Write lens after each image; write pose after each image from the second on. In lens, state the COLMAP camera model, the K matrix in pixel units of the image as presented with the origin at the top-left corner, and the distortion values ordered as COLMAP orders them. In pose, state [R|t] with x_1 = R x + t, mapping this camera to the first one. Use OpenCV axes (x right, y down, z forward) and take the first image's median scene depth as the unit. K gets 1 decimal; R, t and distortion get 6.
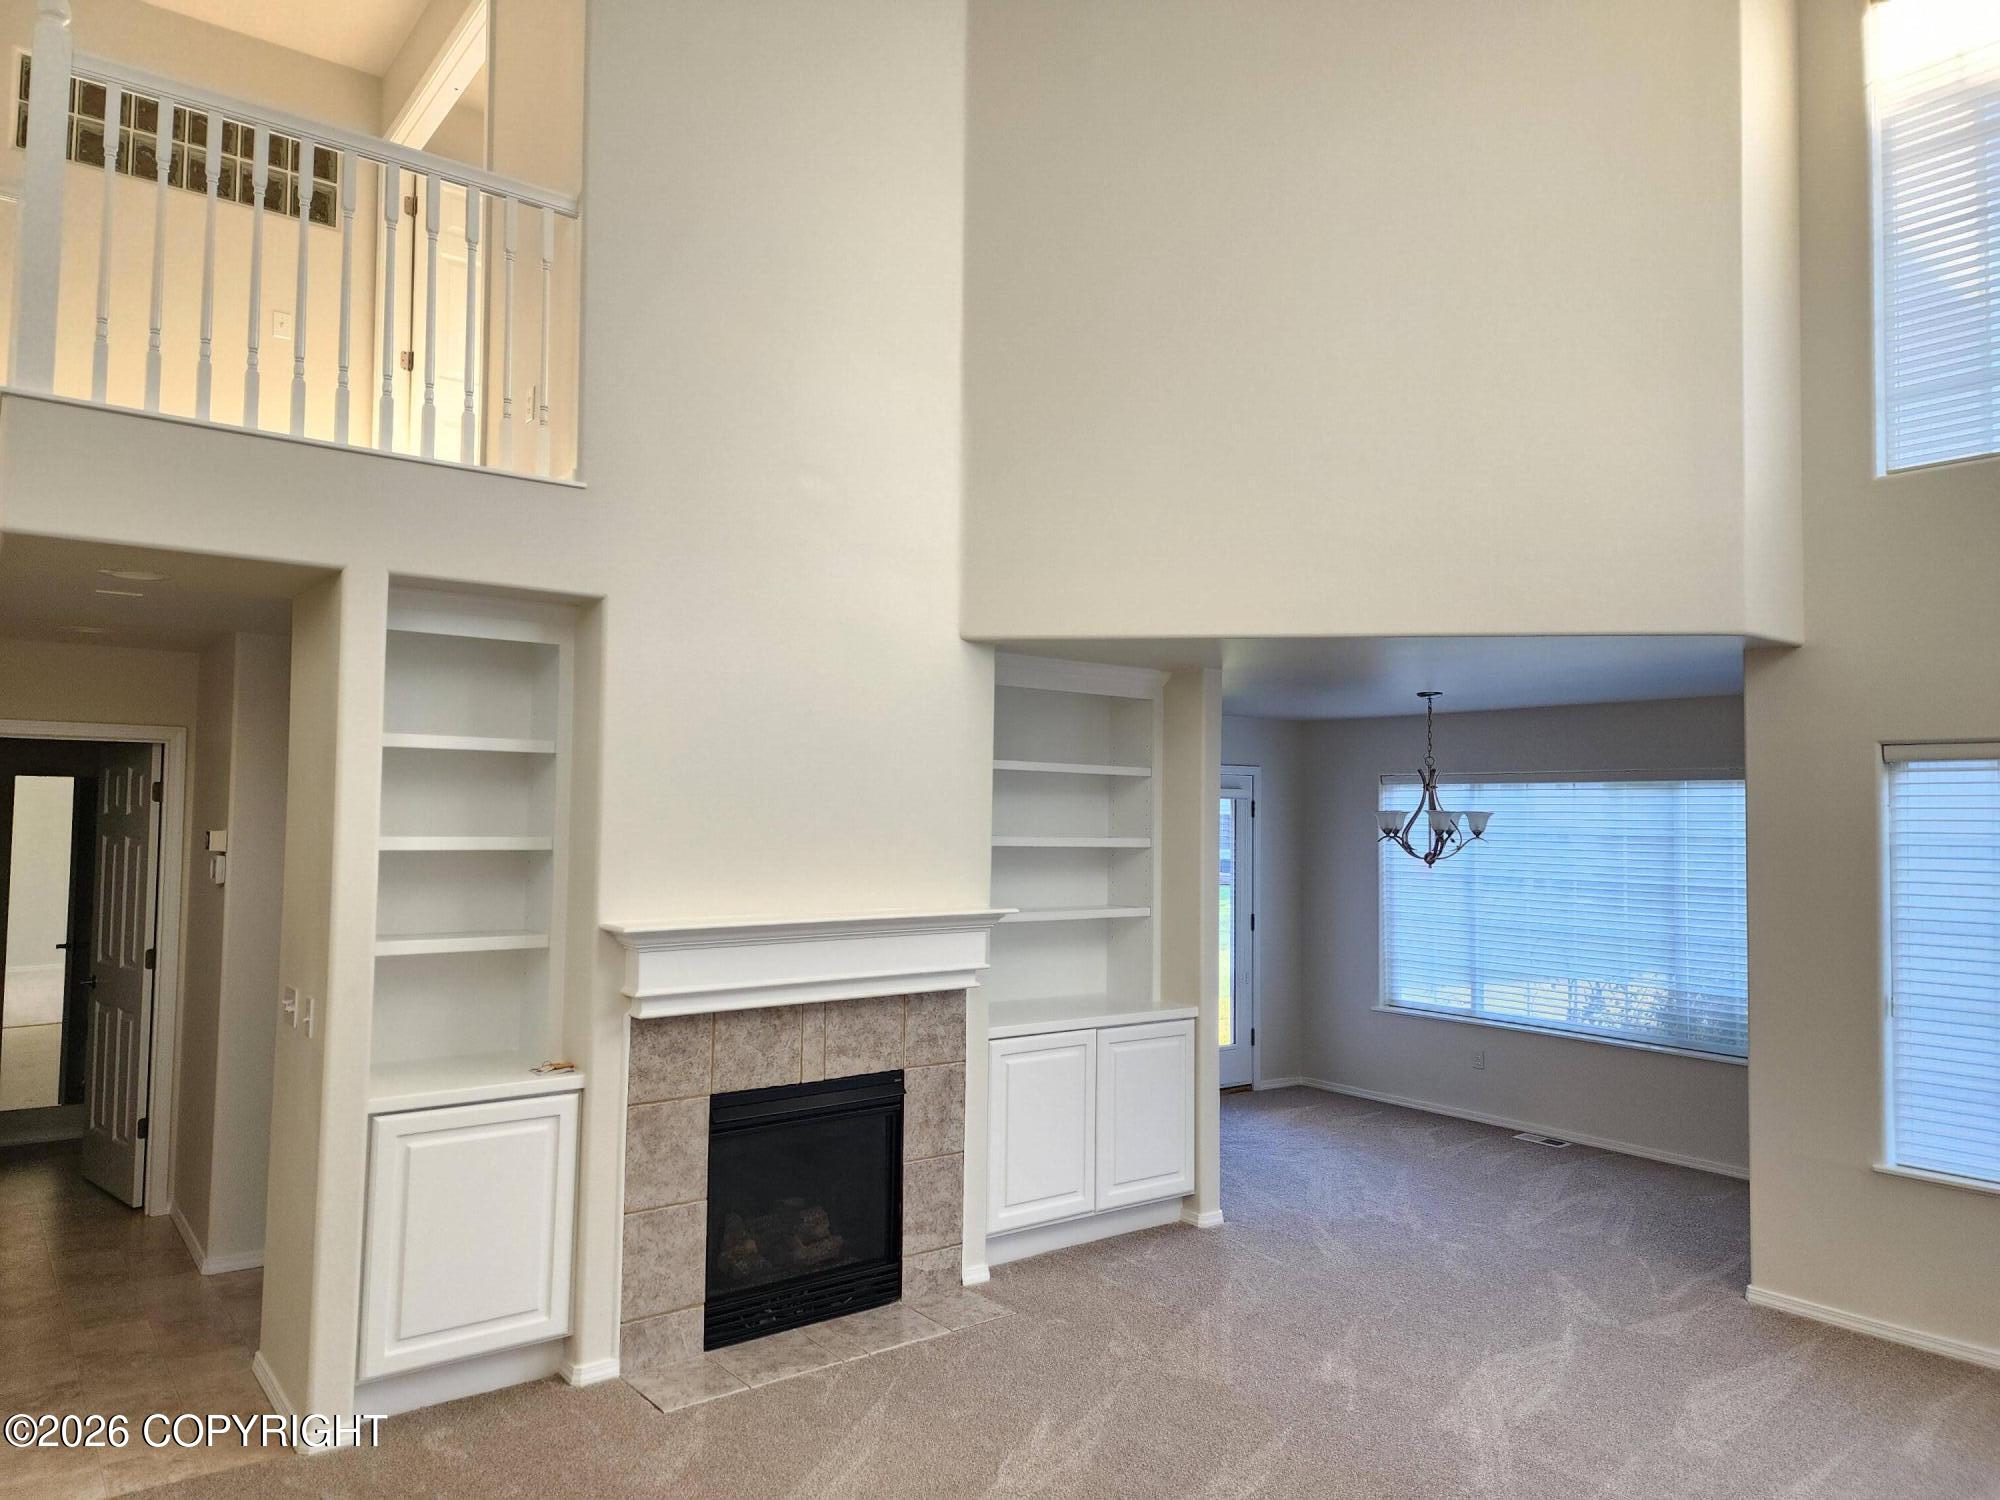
lens RADIAL K [[1348.1, 0, 1000.0], [0, 1348.1, 750.0], [0, 0, 1]] dist [0.089356, -0.088269]
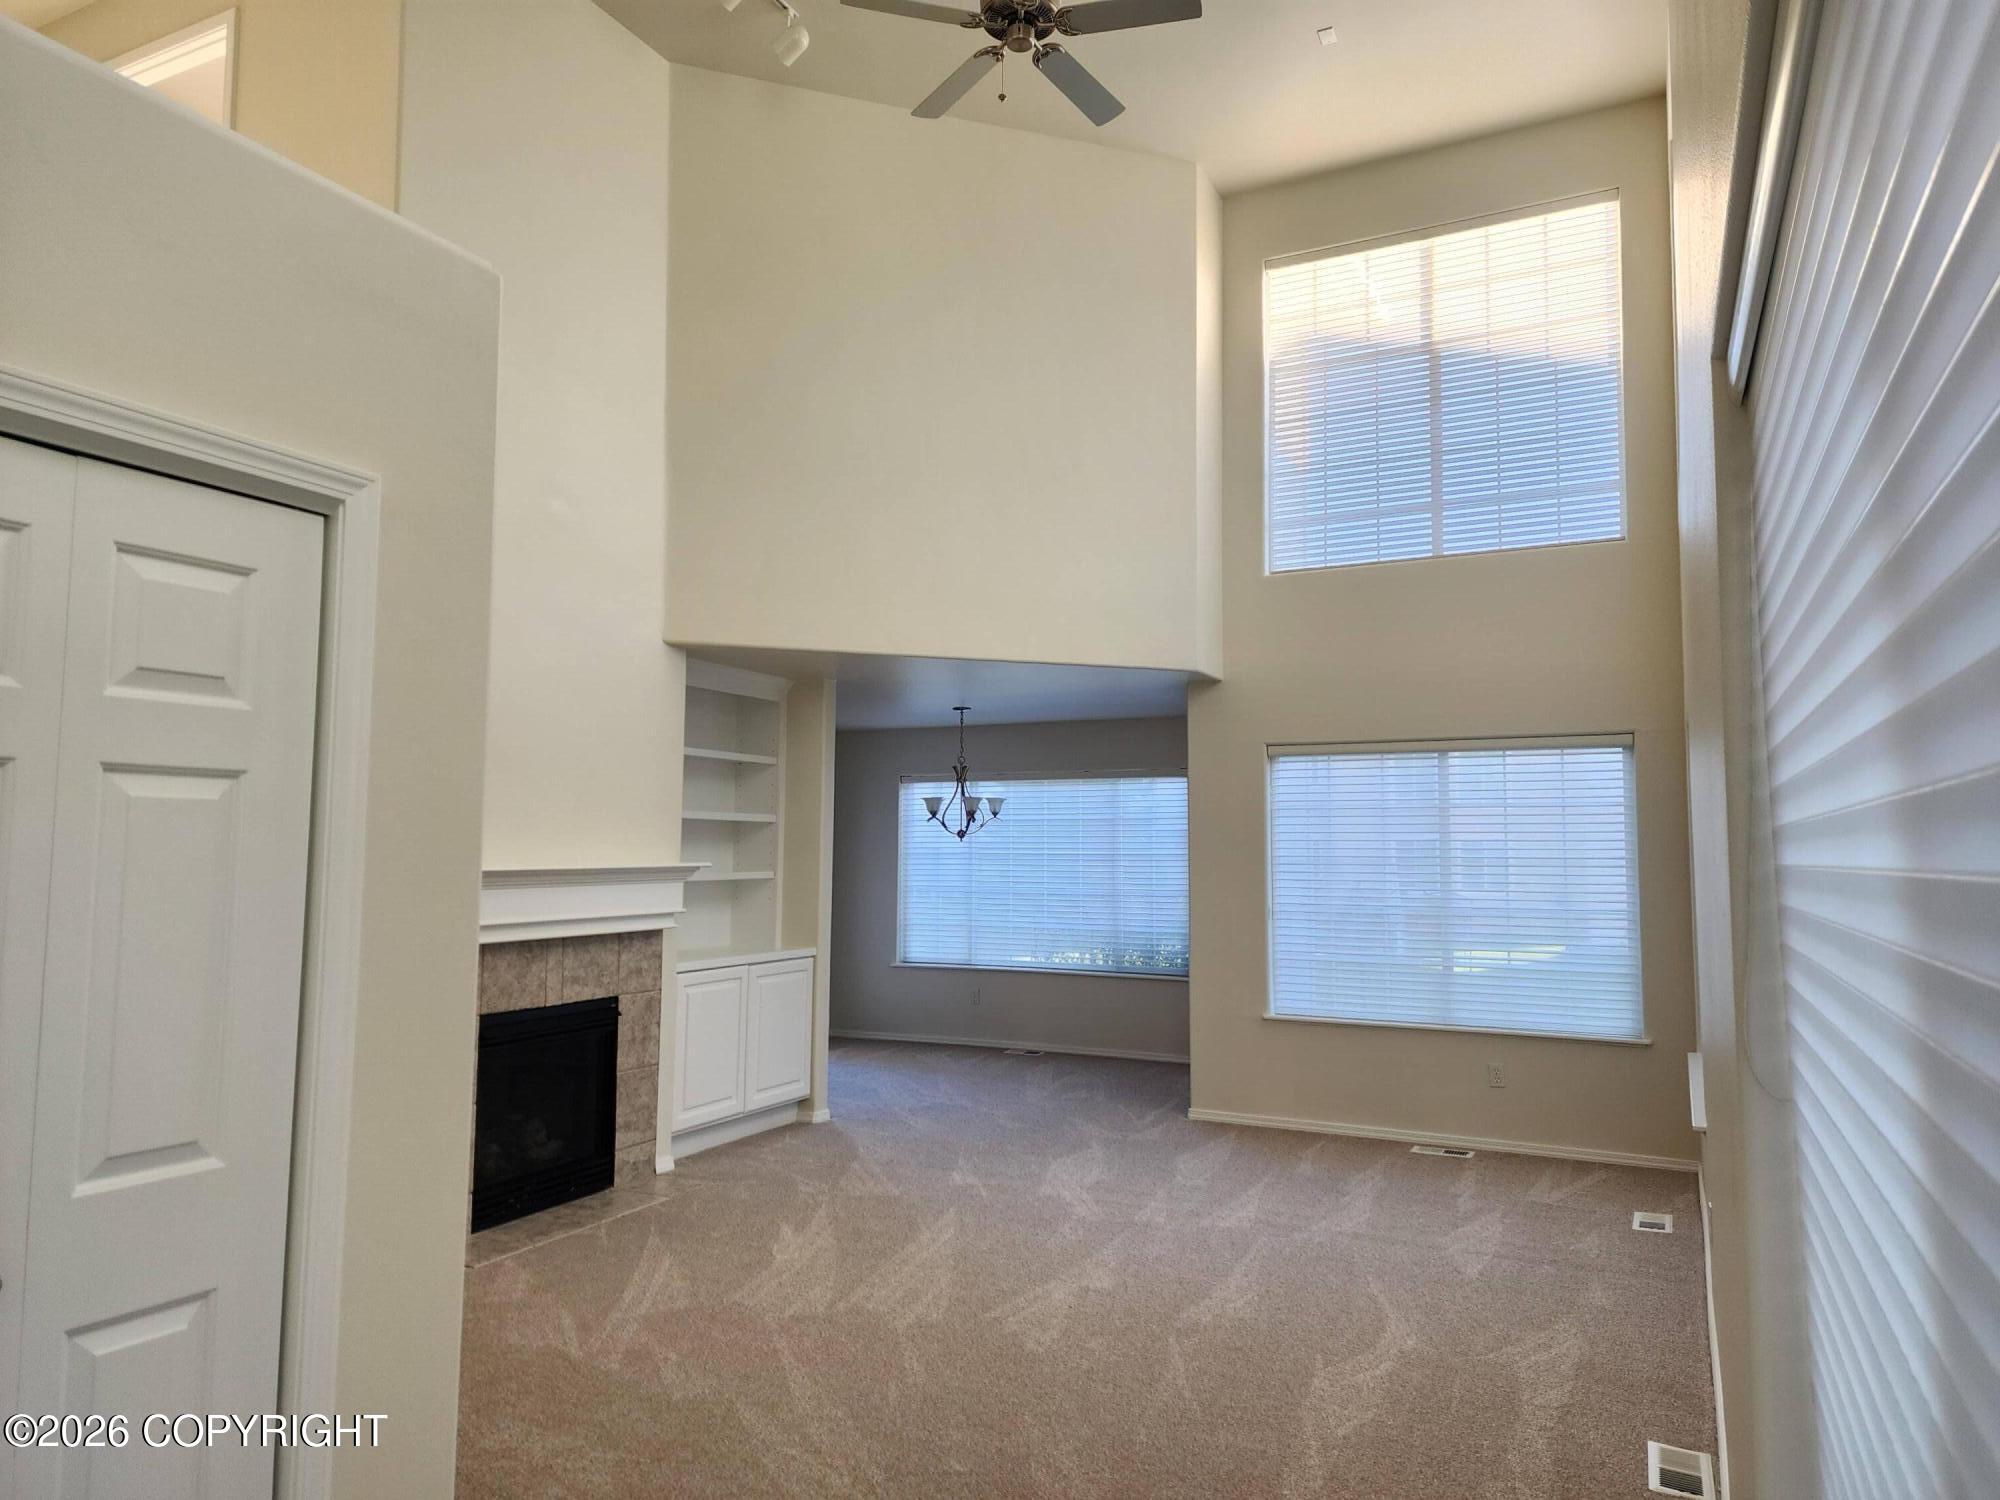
lens RADIAL K [[1339.1, 0, 1006.8], [0, 1339.1, 742.6], [0, 0, 1]] dist [0.050165, -0.002322]
pose [[0.897997, 0.023341, 0.439382, -0.285908], [-0.011642, 0.999503, -0.029303, 0.040512], [-0.439848, 0.021199, 0.897822, -0.227762]]
